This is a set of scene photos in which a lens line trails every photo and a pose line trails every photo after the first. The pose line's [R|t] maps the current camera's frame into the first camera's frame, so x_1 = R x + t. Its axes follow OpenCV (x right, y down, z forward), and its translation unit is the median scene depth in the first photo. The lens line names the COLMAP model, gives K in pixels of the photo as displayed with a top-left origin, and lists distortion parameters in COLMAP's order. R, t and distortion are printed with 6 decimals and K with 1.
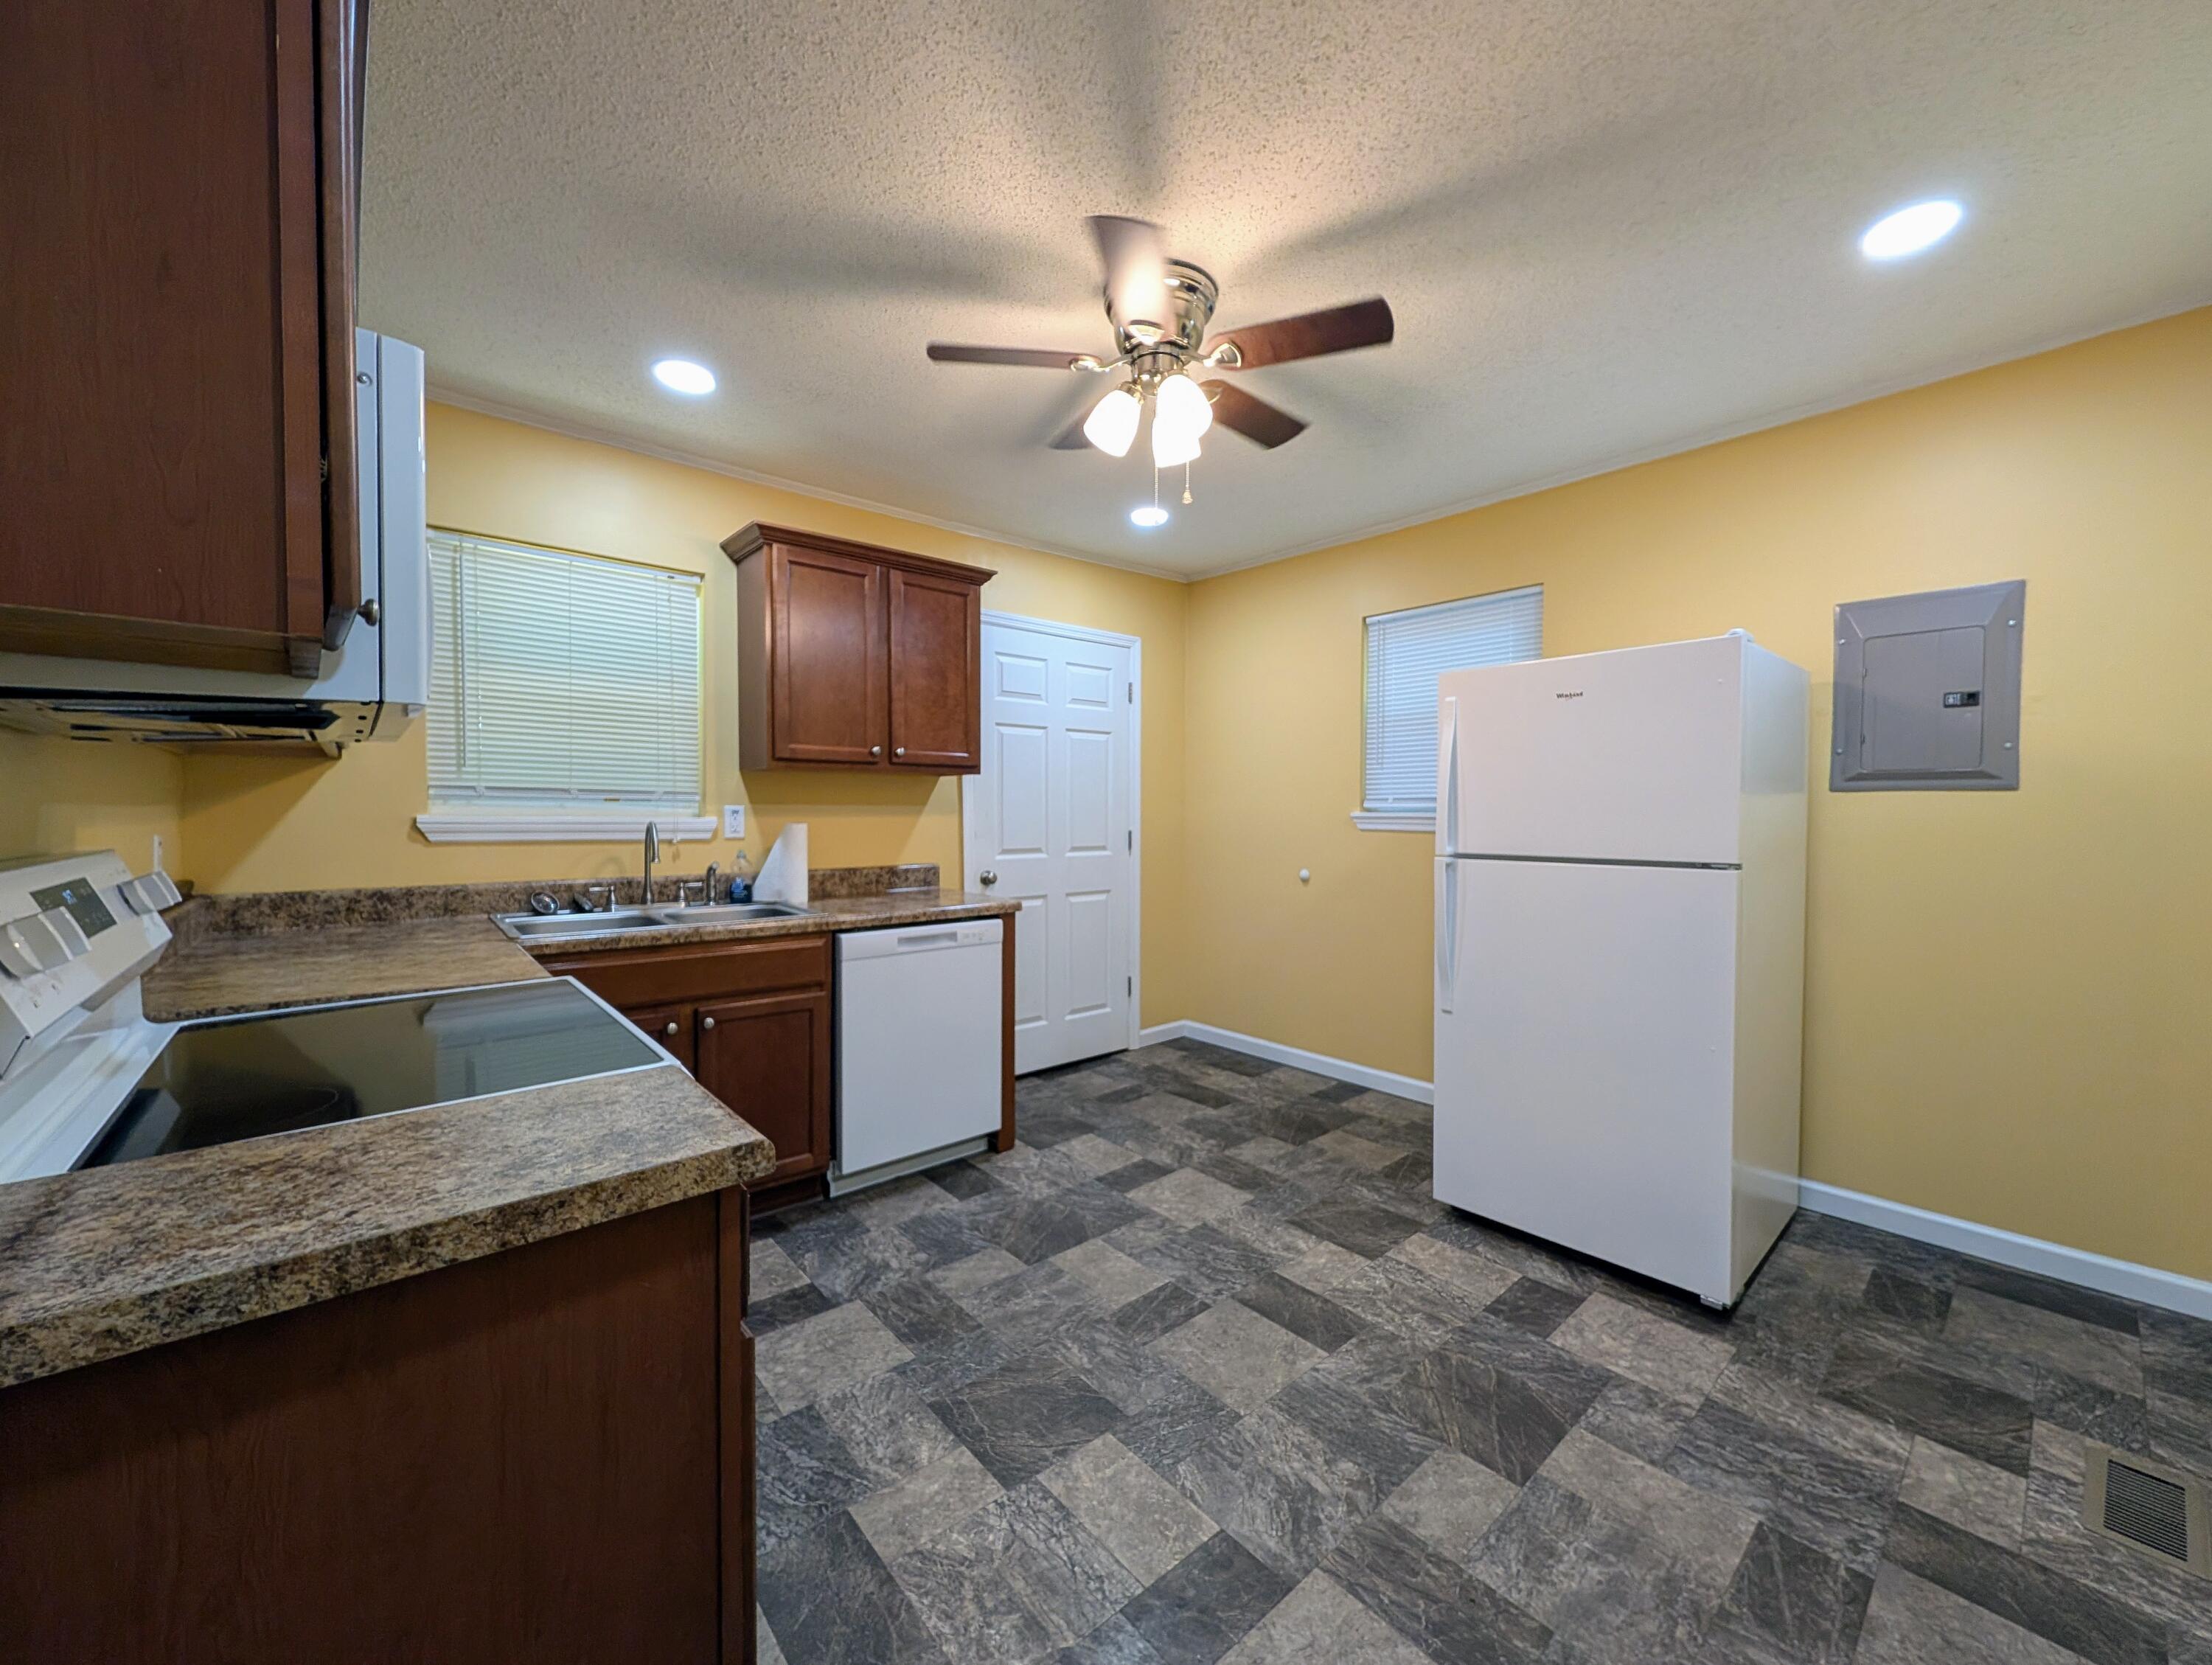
lens RADIAL K [[849.2, 0, 1098.4], [0, 849.2, 843.5], [0, 0, 1]] dist [0.001981, 0.001280]
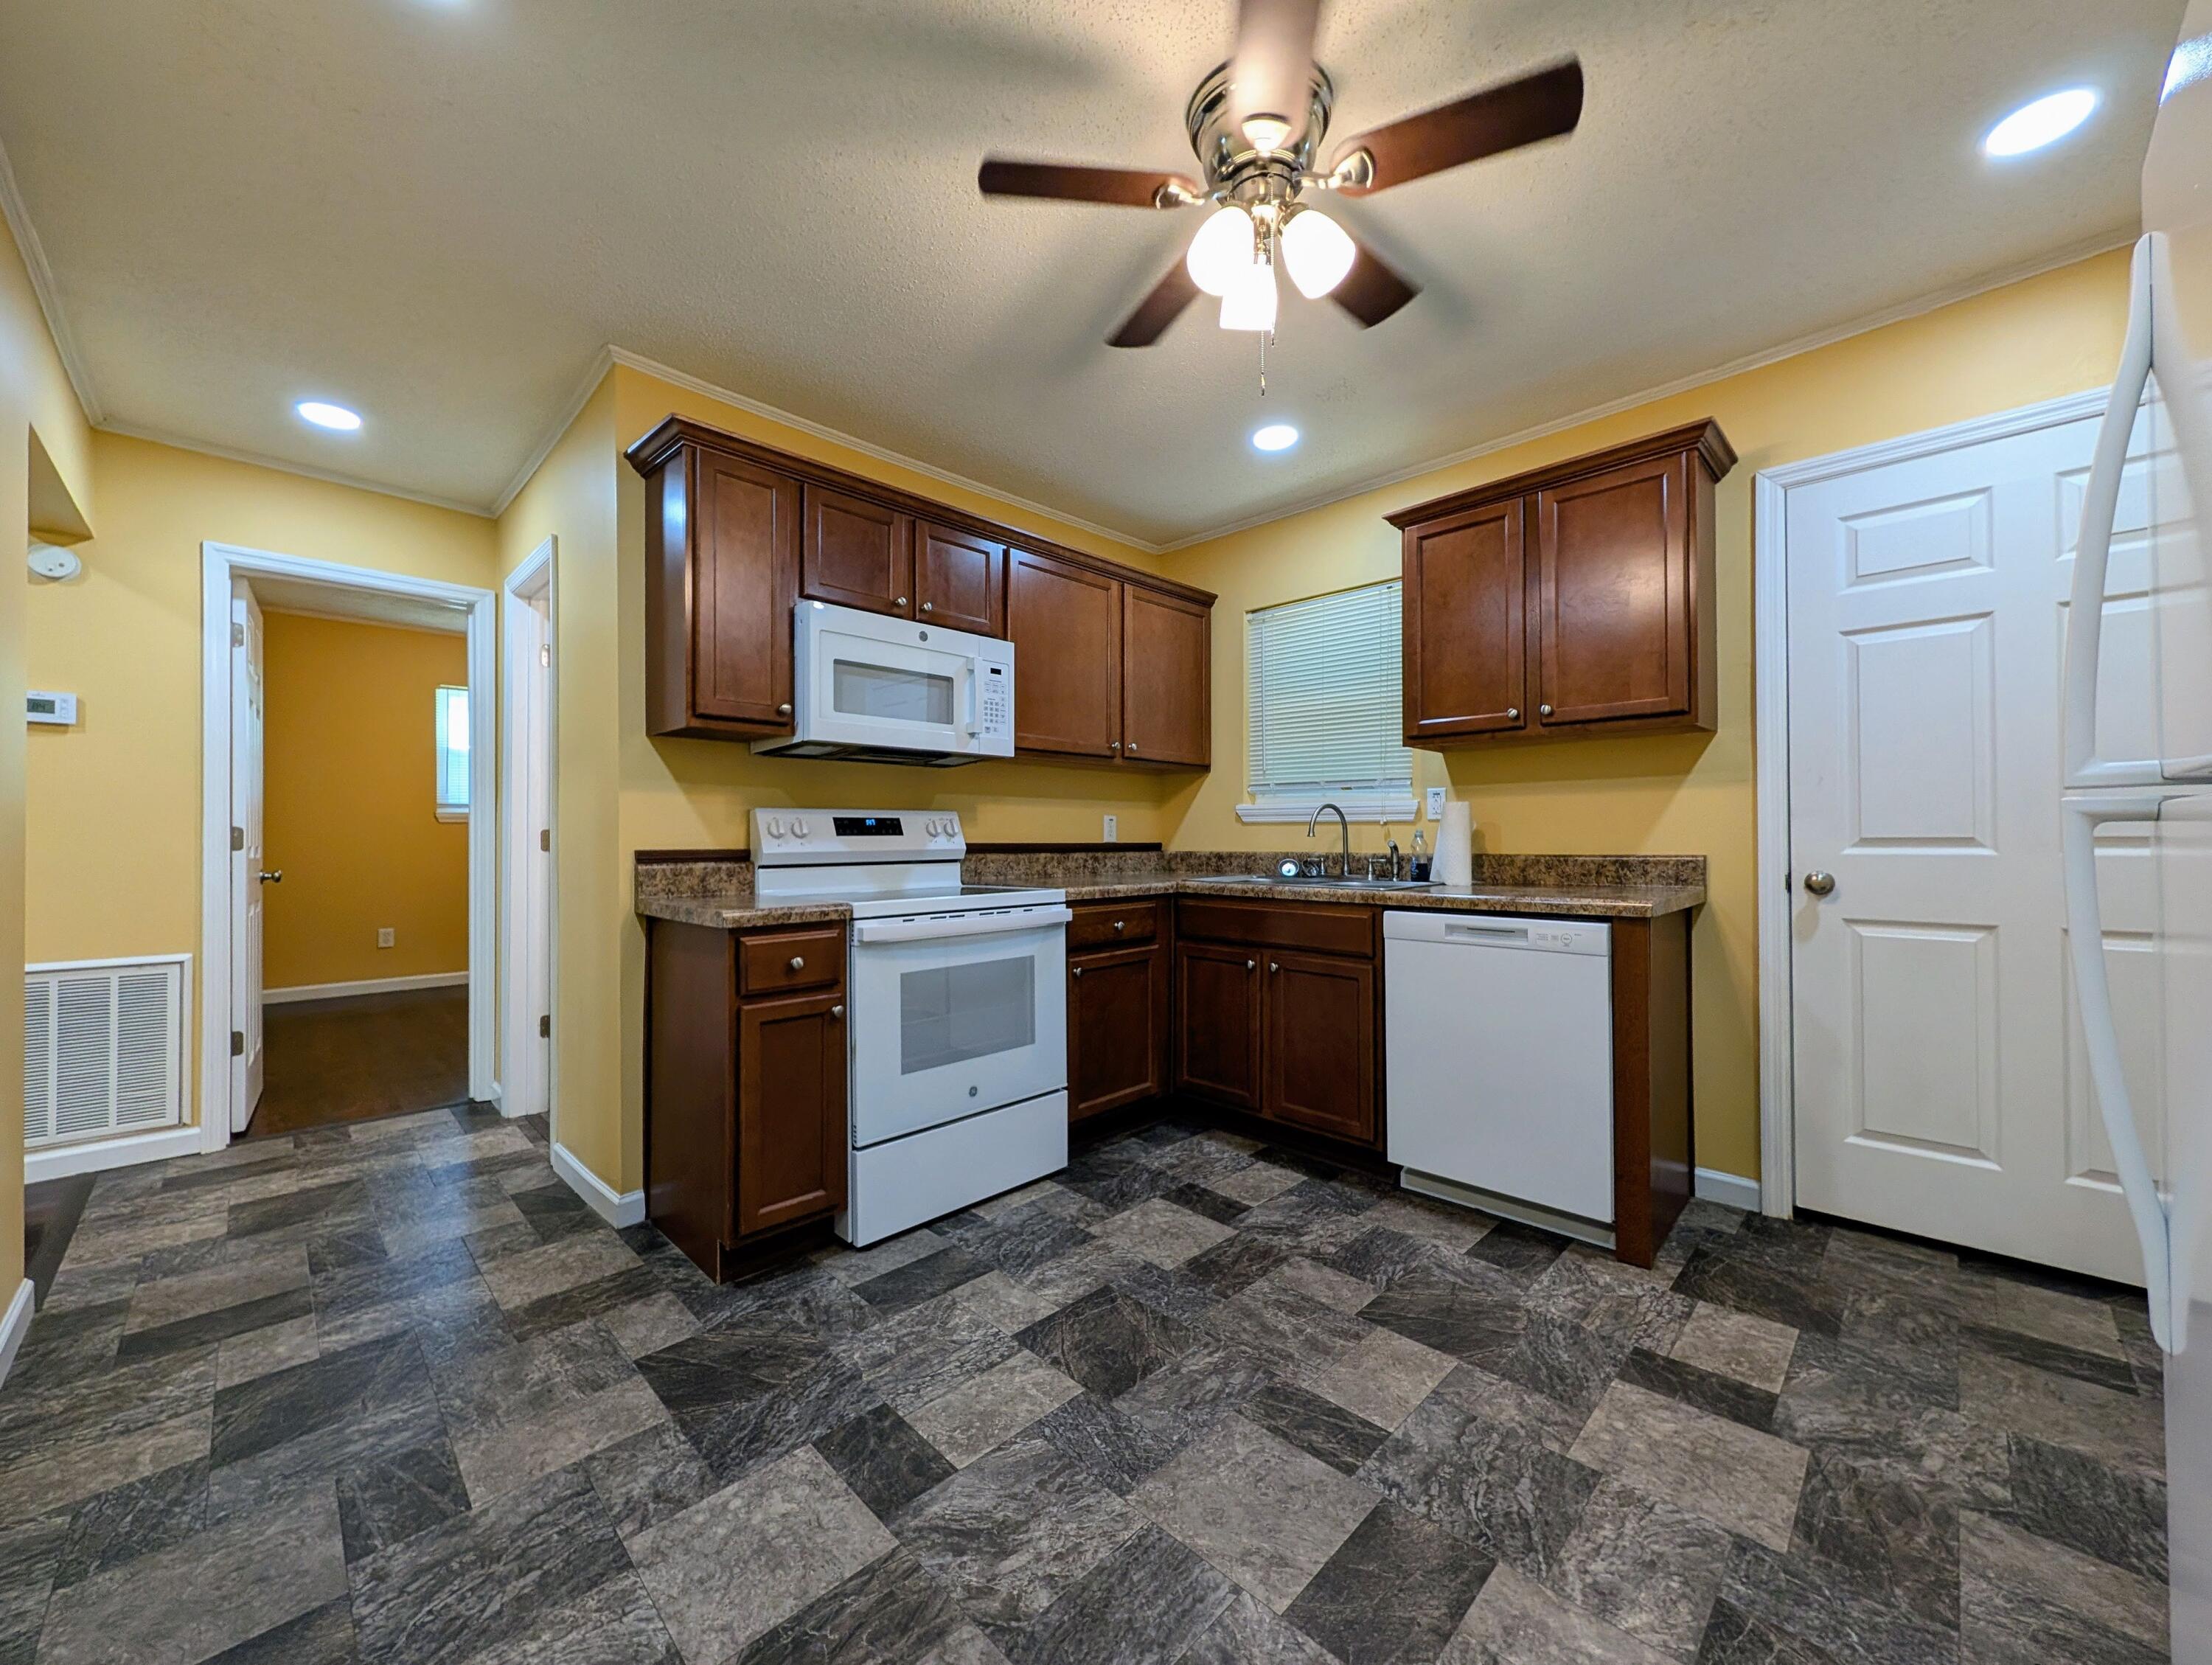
lens RADIAL K [[846.9, 0, 1101.8], [0, 846.9, 826.4], [0, 0, 1]] dist [-0.011306, -0.001165]
pose [[0.071753, -0.010422, -0.997368, 0.803073], [-0.024173, 0.999634, -0.012185, 0.034958], [0.997129, 0.024983, 0.071475, 0.745366]]
